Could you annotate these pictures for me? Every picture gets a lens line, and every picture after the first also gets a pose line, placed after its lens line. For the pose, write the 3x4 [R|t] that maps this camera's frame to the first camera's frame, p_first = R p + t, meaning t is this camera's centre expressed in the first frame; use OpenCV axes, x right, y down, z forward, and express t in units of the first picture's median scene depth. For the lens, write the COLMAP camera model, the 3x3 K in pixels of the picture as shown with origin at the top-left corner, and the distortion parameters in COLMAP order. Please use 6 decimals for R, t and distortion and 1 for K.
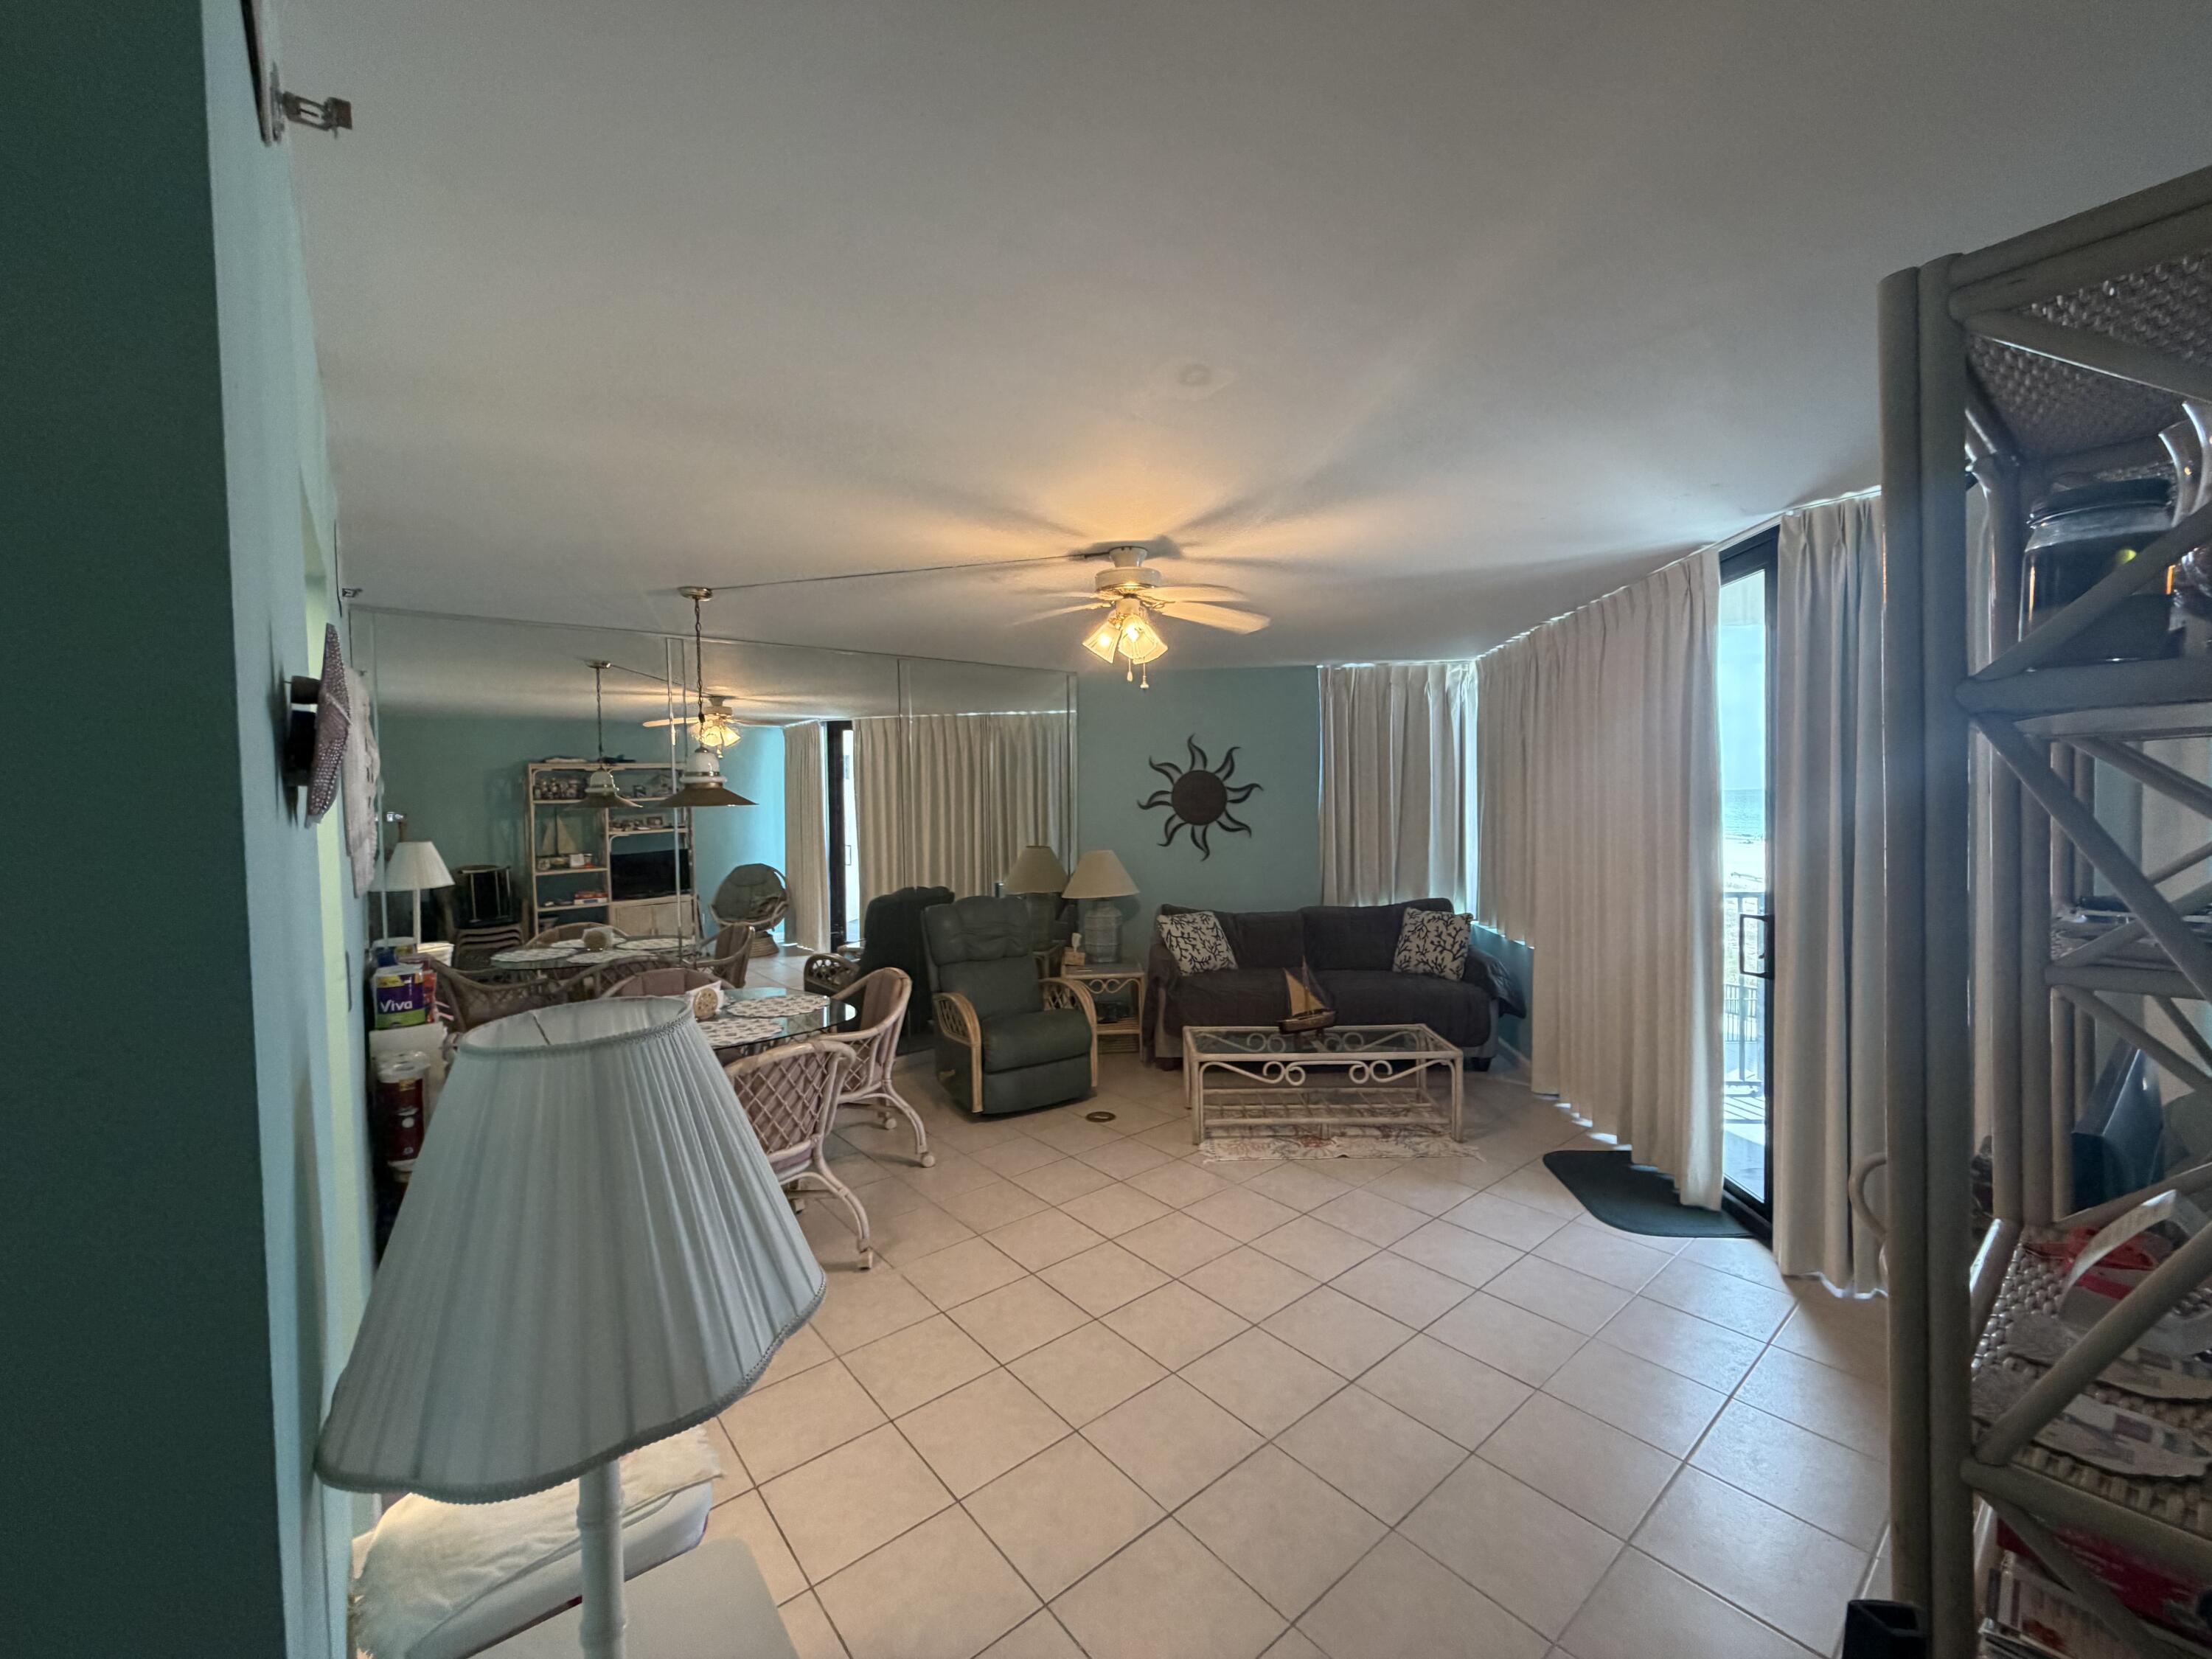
lens RADIAL K [[877.2, 0, 1101.9], [0, 877.2, 828.1], [0, 0, 1]] dist [0.001527, 0.000165]
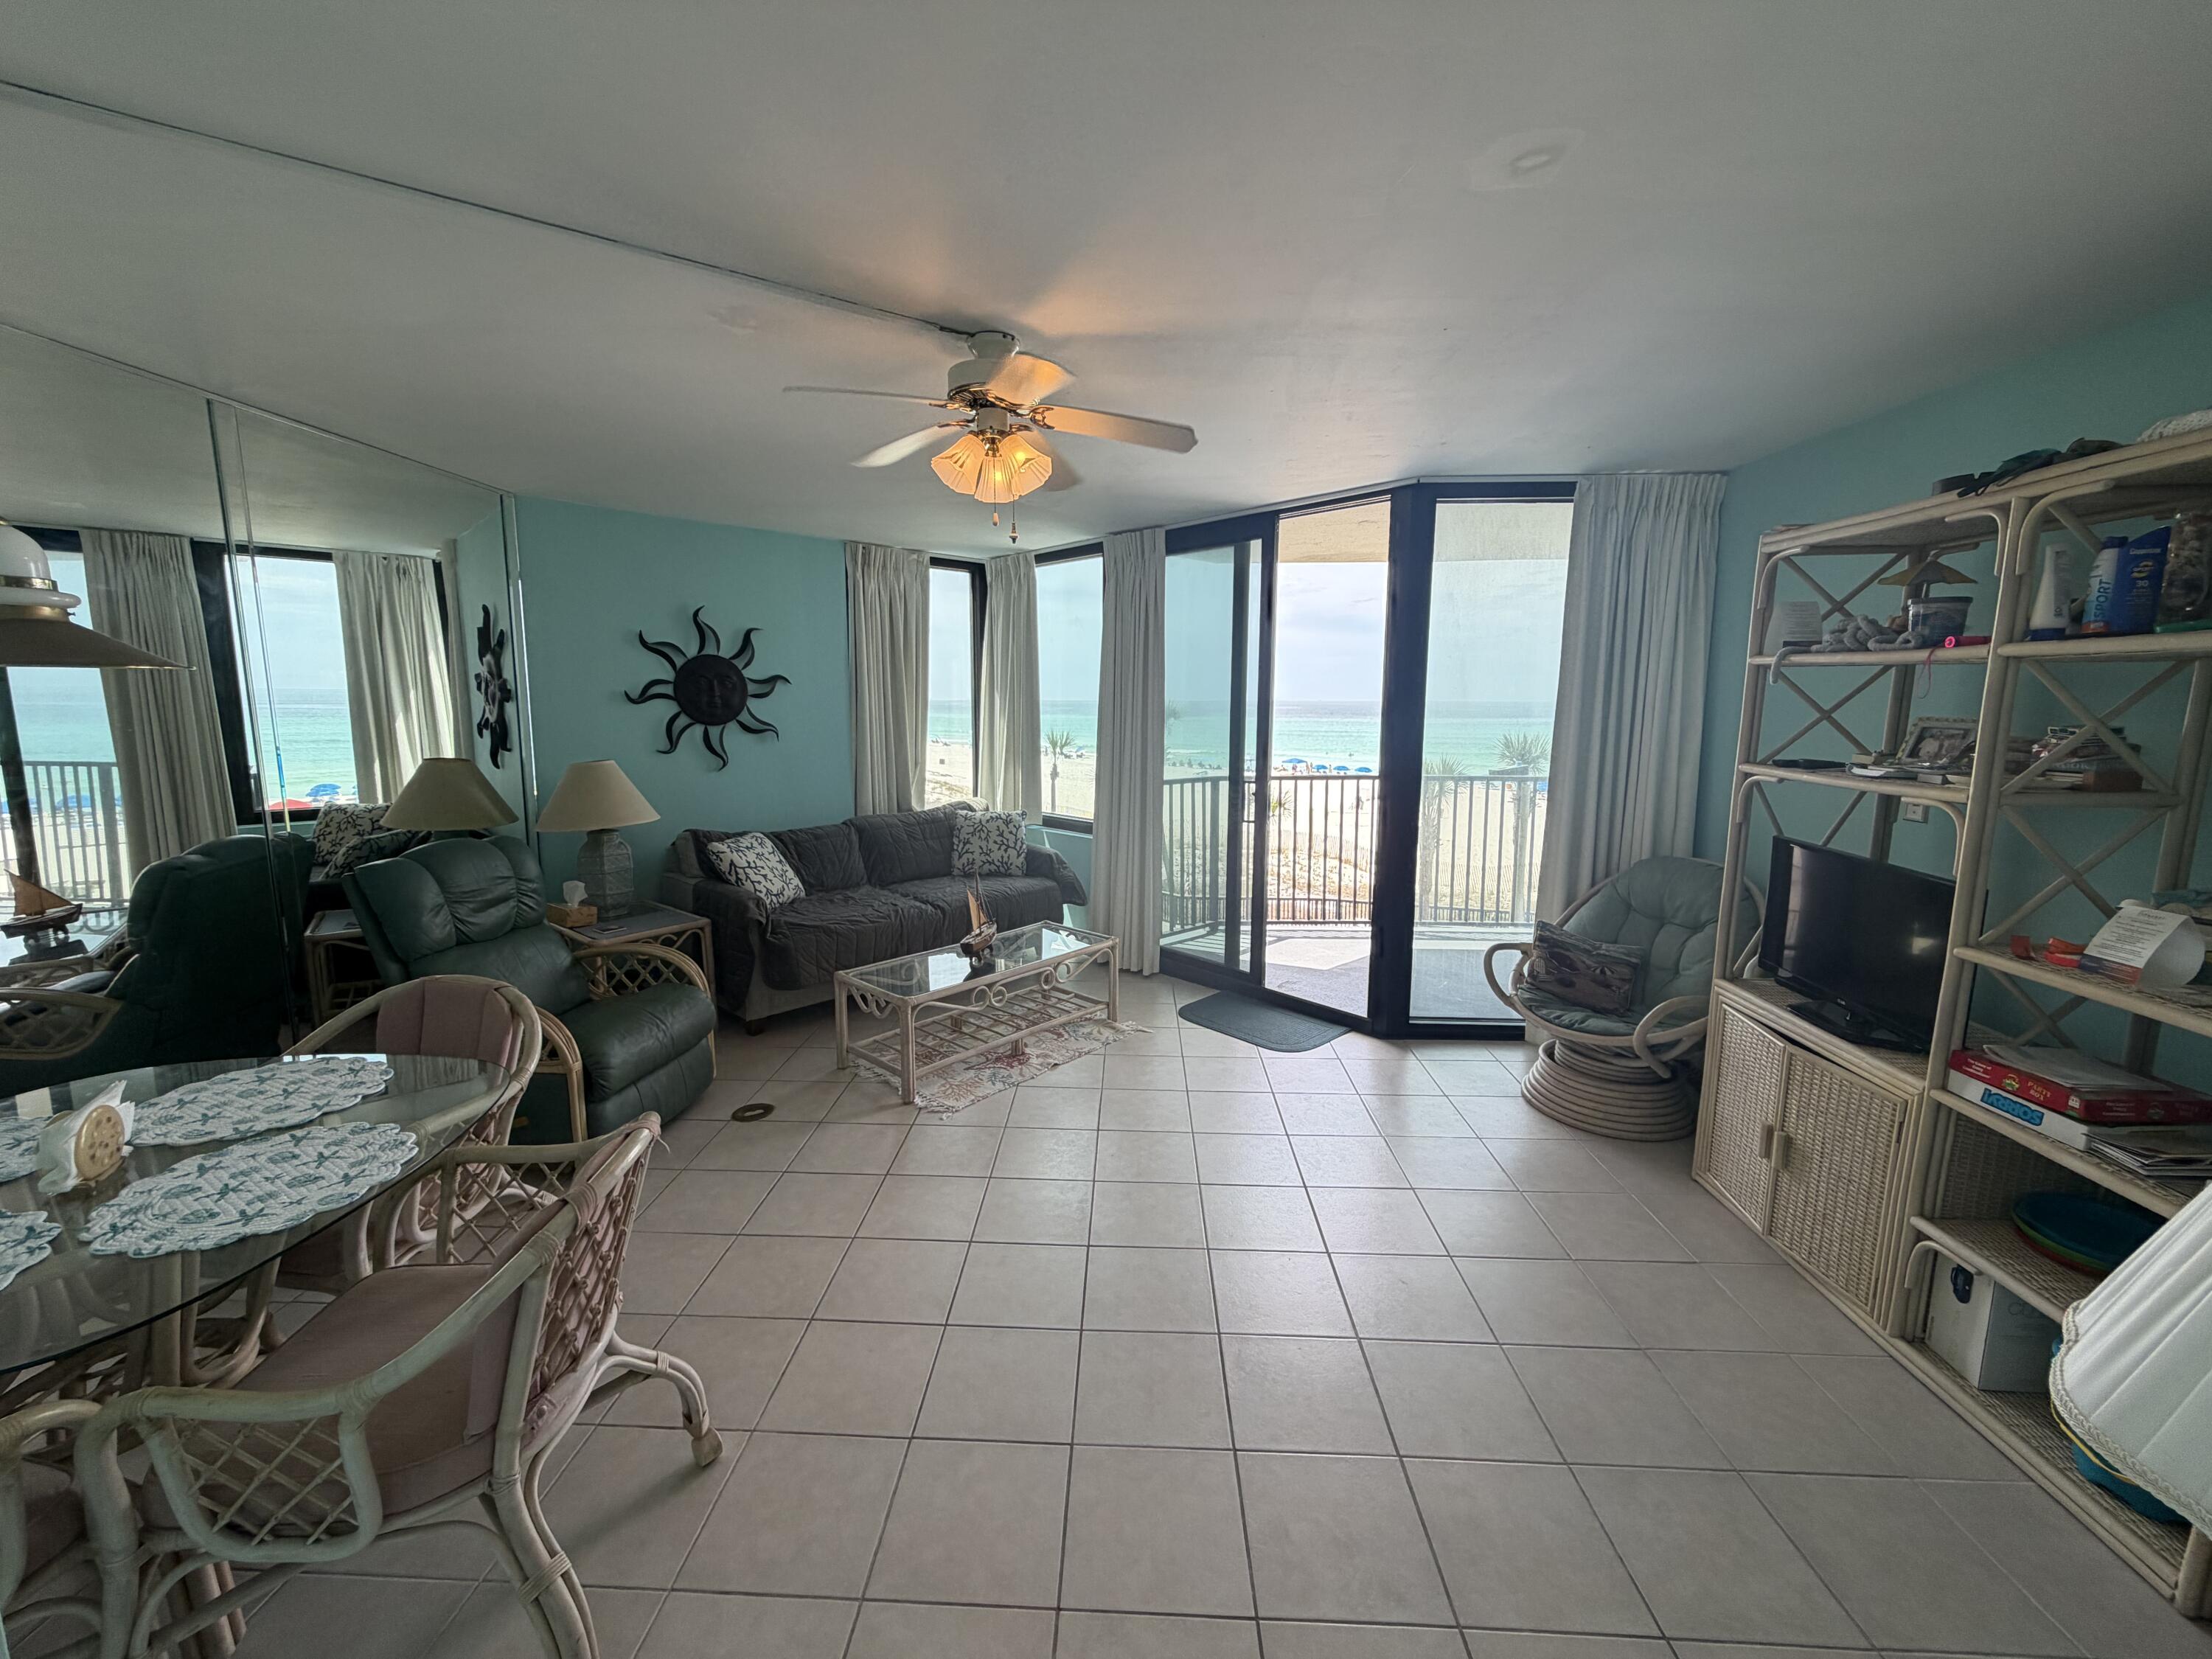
lens RADIAL K [[877.2, 0, 1096.2], [0, 877.2, 825.7], [0, 0, 1]] dist [0.001527, 0.000165]
pose [[0.666730, -0.084869, 0.740452, -0.270834], [0.008163, 0.994267, 0.106611, 0.005435], [-0.745255, -0.065037, 0.663600, 0.234952]]
